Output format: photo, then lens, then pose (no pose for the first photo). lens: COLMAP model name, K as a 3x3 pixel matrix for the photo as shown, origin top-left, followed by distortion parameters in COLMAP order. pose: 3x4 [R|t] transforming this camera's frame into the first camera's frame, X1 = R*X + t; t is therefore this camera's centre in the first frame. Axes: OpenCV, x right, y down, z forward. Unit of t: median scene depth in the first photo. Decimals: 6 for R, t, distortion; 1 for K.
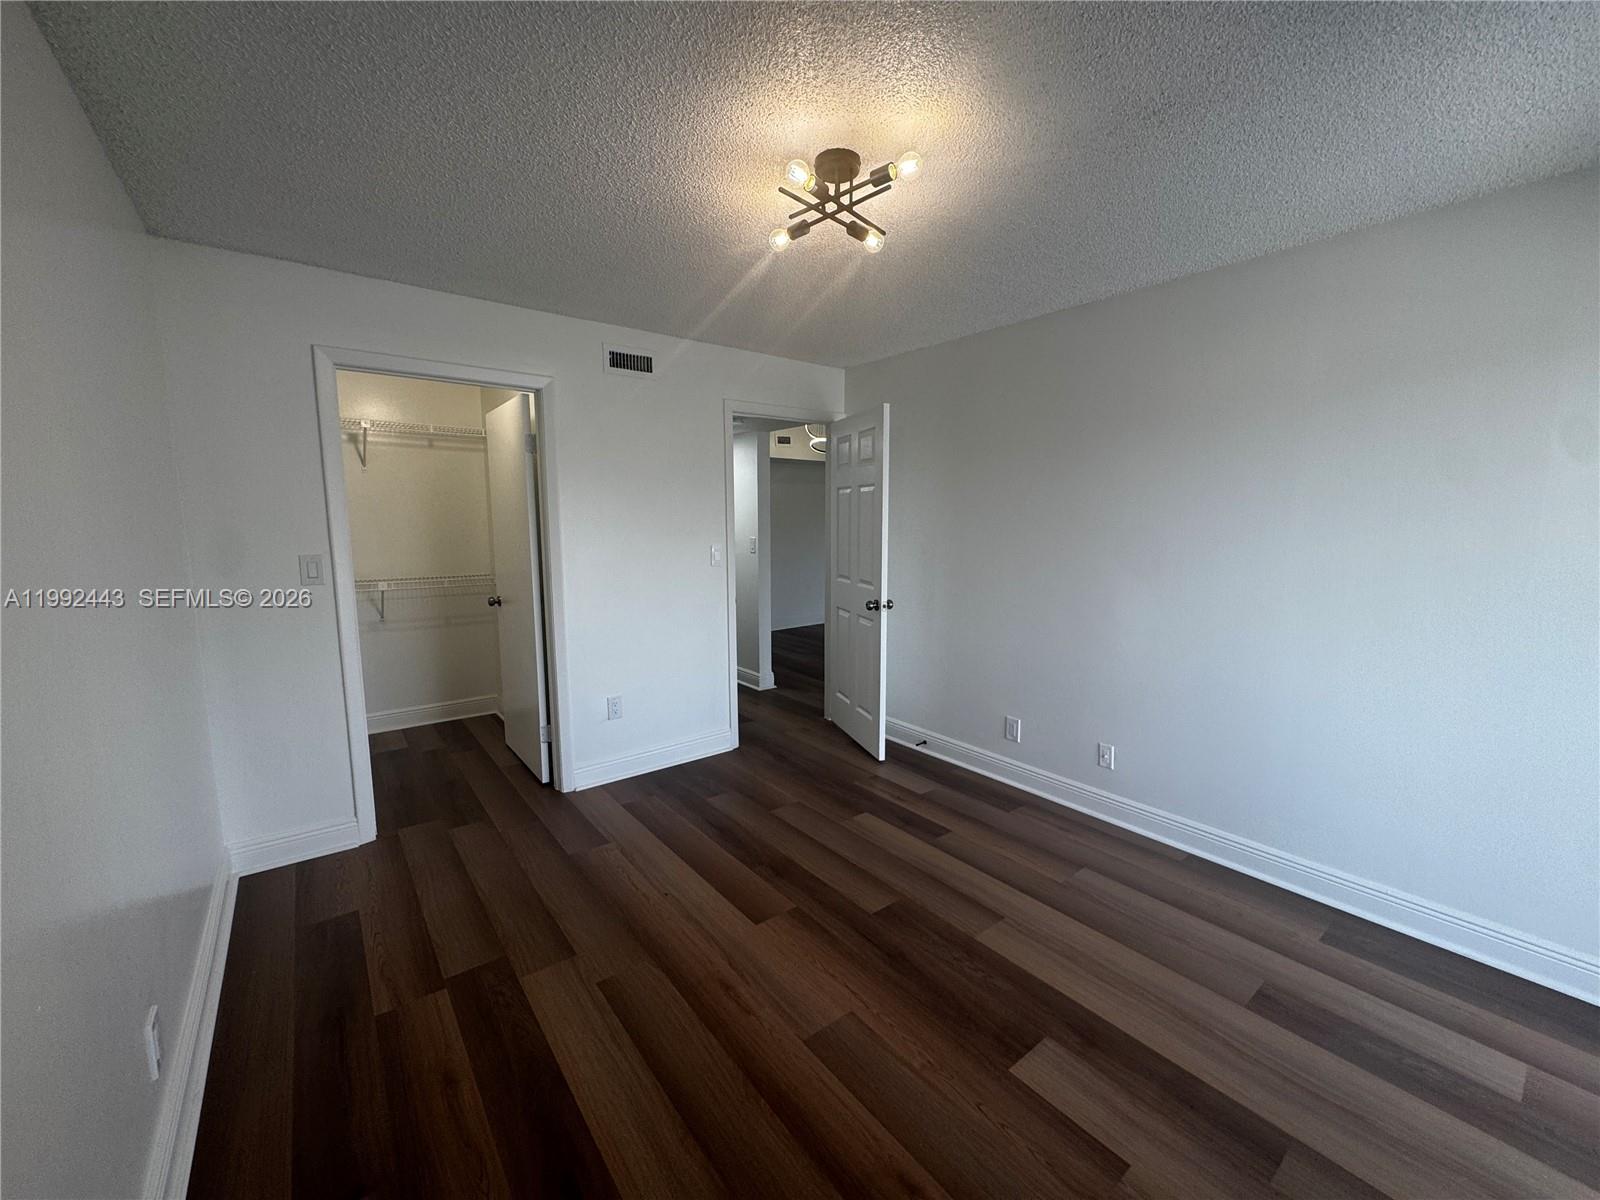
lens RADIAL K [[638.1, 0, 802.4], [0, 638.1, 598.9], [0, 0, 1]] dist [-0.000558, 0.000079]
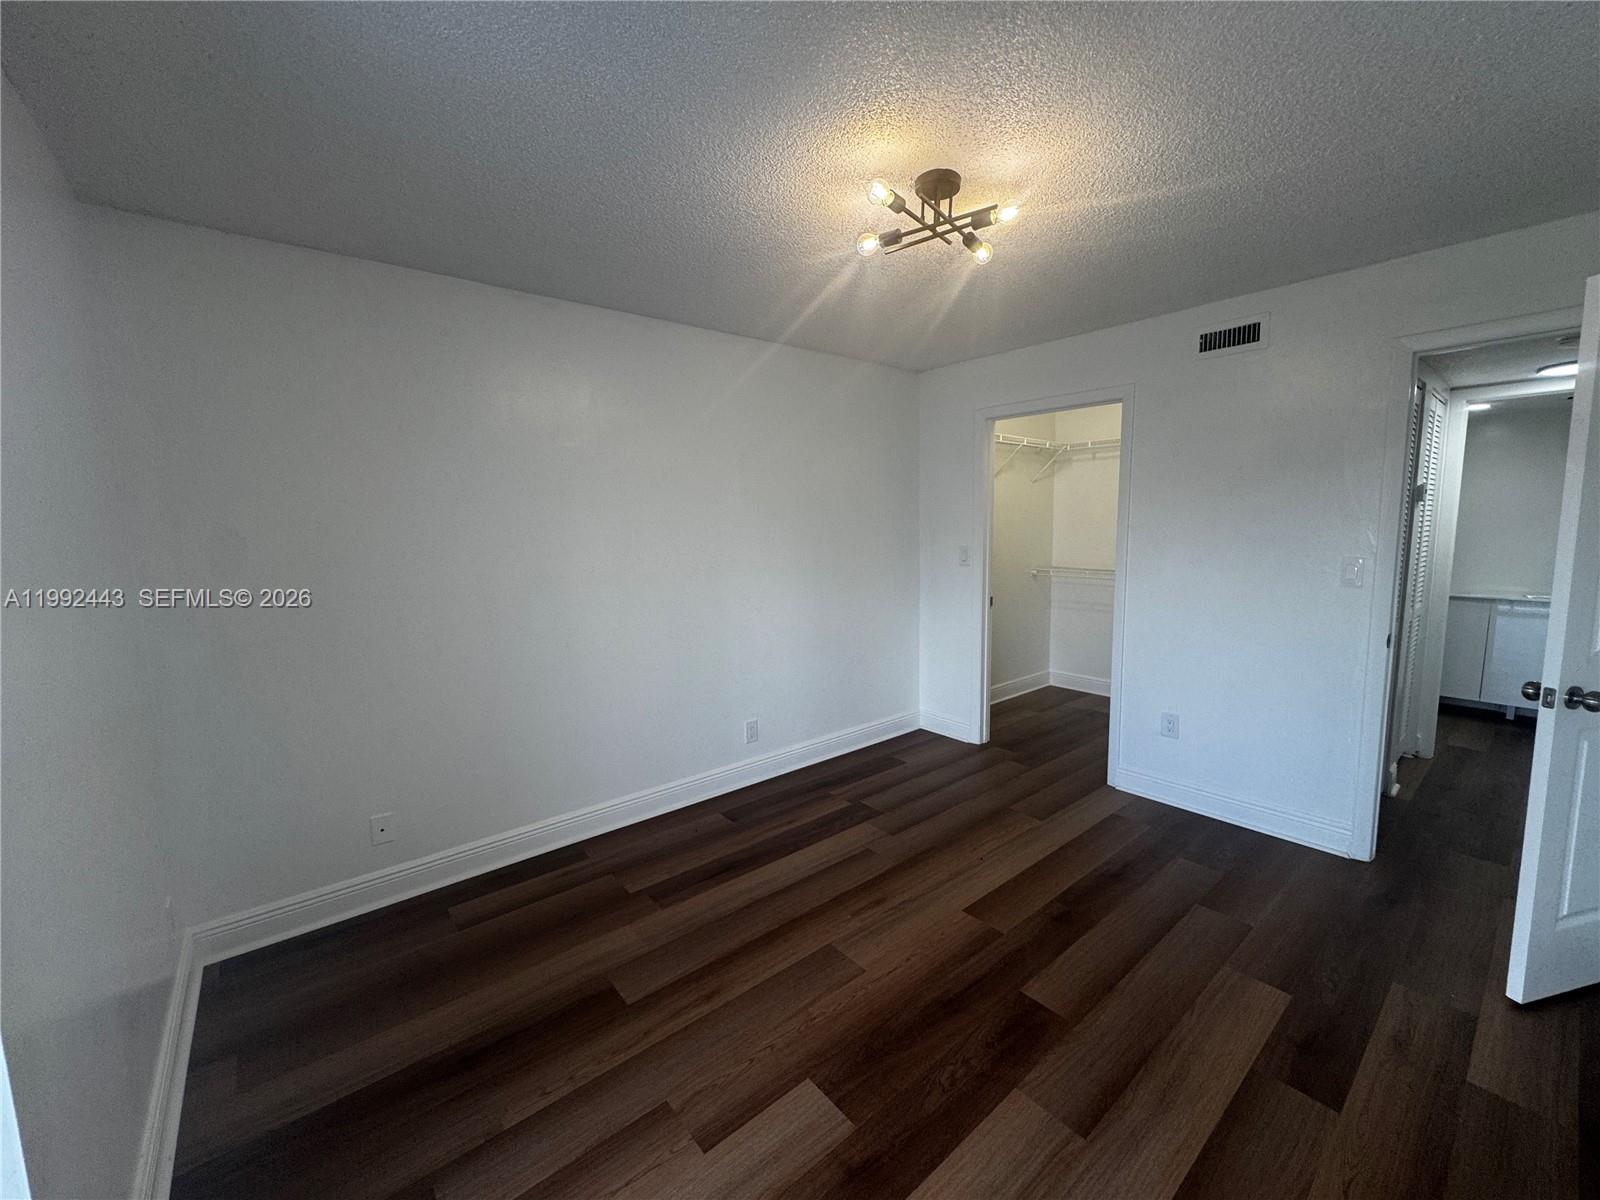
lens RADIAL K [[647.2, 0, 802.0], [0, 647.2, 595.5], [0, 0, 1]] dist [-0.002279, -0.000390]
pose [[0.028900, 0.114783, -0.992970, 0.805770], [-0.110541, 0.987659, 0.110951, -0.078319], [0.993451, 0.106557, 0.041231, 0.562261]]
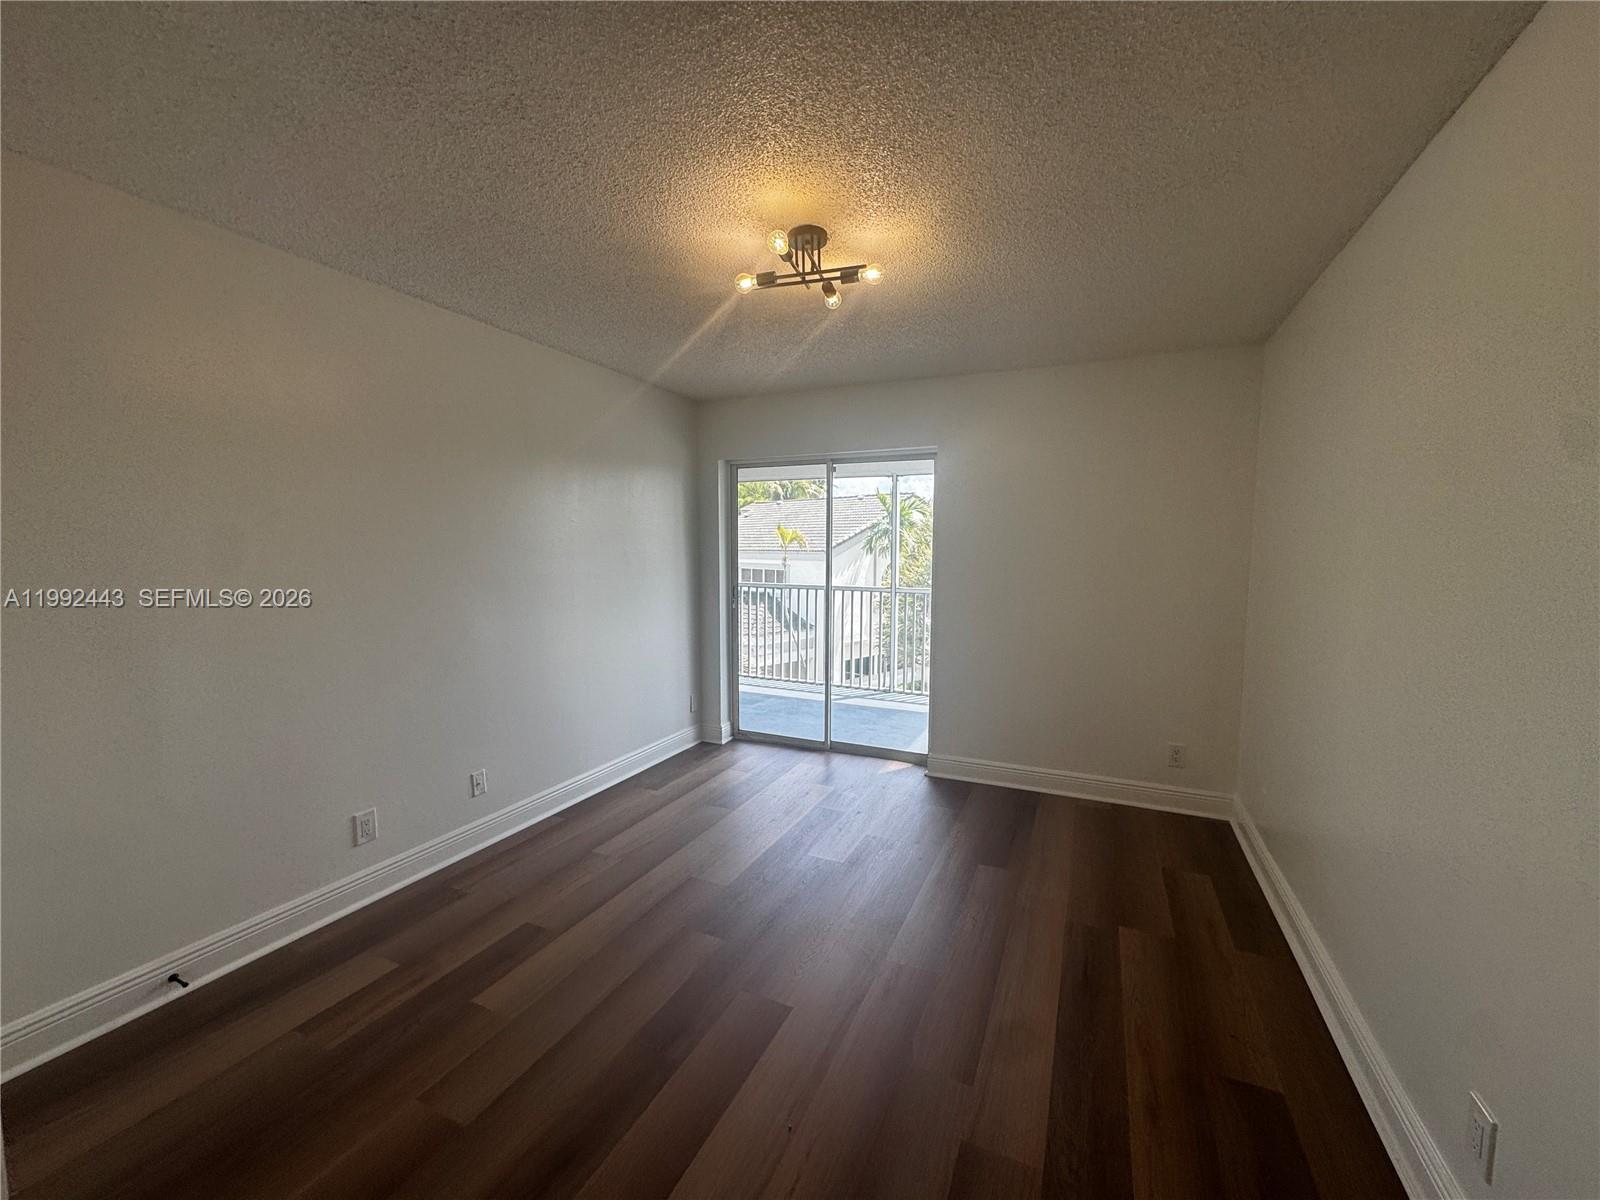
lens RADIAL K [[638.1, 0, 802.4], [0, 638.1, 598.9], [0, 0, 1]] dist [-0.000558, 0.000079]
pose [[-0.453669, -0.076274, 0.887900, -0.705054], [0.108147, 0.984255, 0.139808, -0.134493], [-0.884584, 0.159450, -0.438277, 1.123708]]
